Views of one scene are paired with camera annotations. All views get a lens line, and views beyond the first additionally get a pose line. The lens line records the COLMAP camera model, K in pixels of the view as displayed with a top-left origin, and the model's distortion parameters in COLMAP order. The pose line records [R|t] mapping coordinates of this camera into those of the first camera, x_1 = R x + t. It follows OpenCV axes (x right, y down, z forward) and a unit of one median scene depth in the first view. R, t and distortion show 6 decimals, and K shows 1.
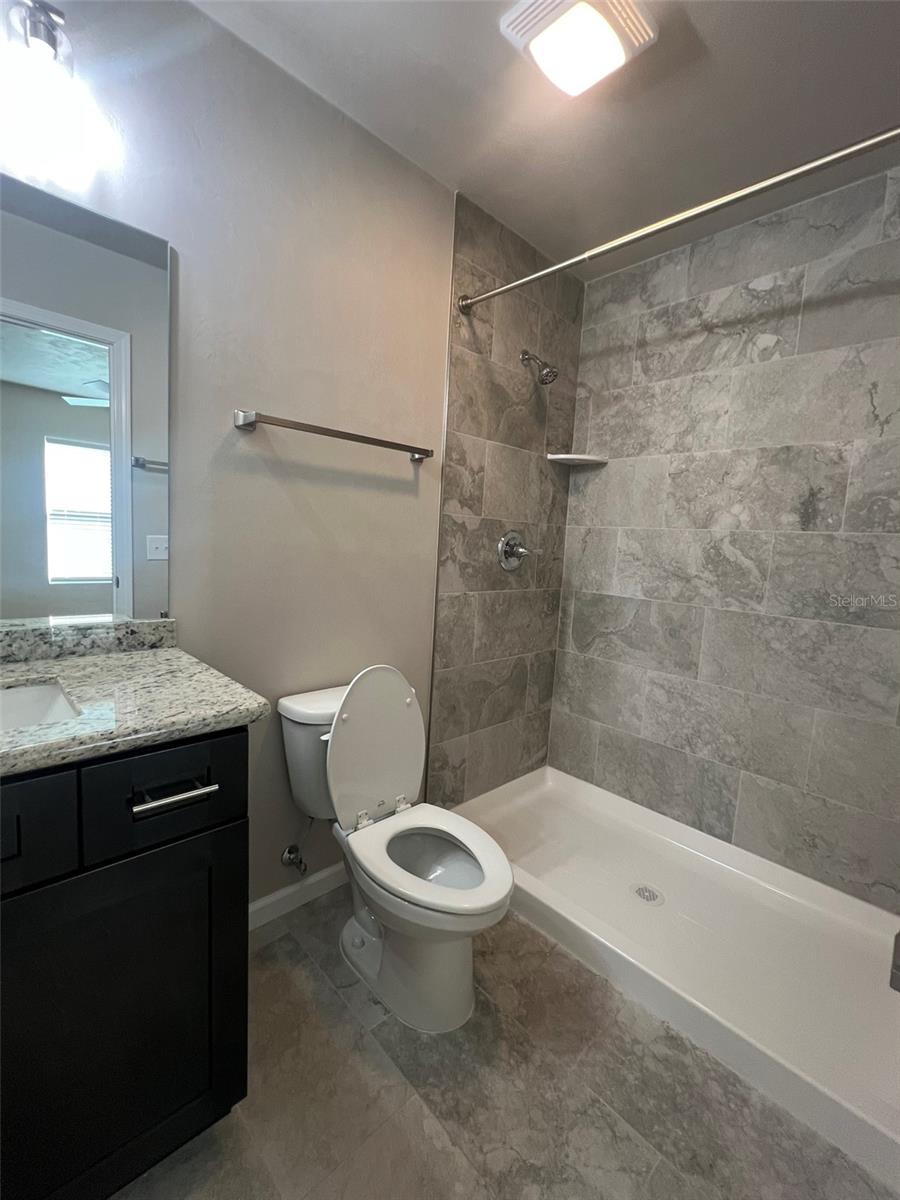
lens RADIAL K [[480.7, 0, 450.0], [0, 480.7, 600.0], [0, 0, 1]] dist [-0.004191, 0.001352]
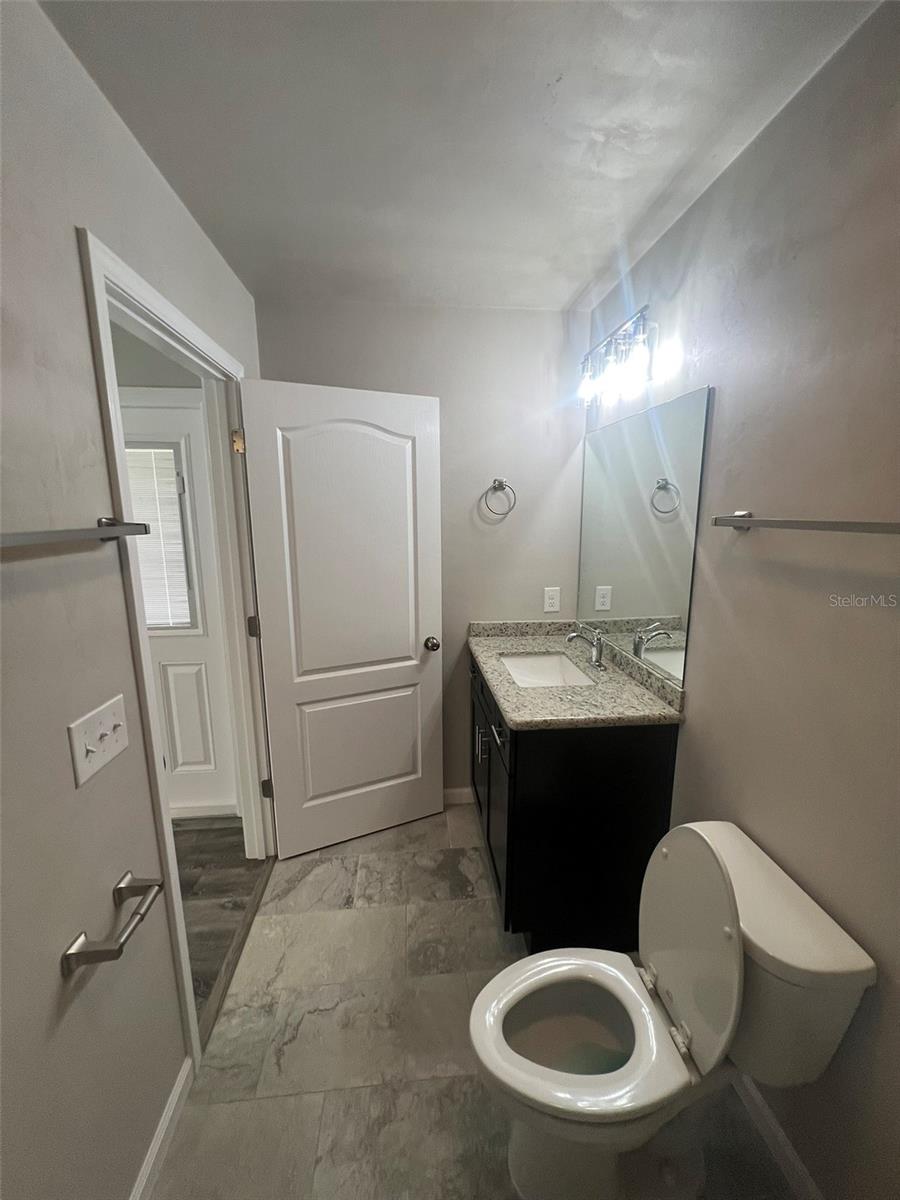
lens RADIAL K [[478.9, 0, 453.5], [0, 478.9, 597.9], [0, 0, 1]] dist [-0.001327, 0.000731]
pose [[-0.597716, 0.089663, -0.796678, 0.858949], [-0.131757, 0.969228, 0.207934, -0.431459], [0.790807, 0.229254, -0.567509, 1.387858]]
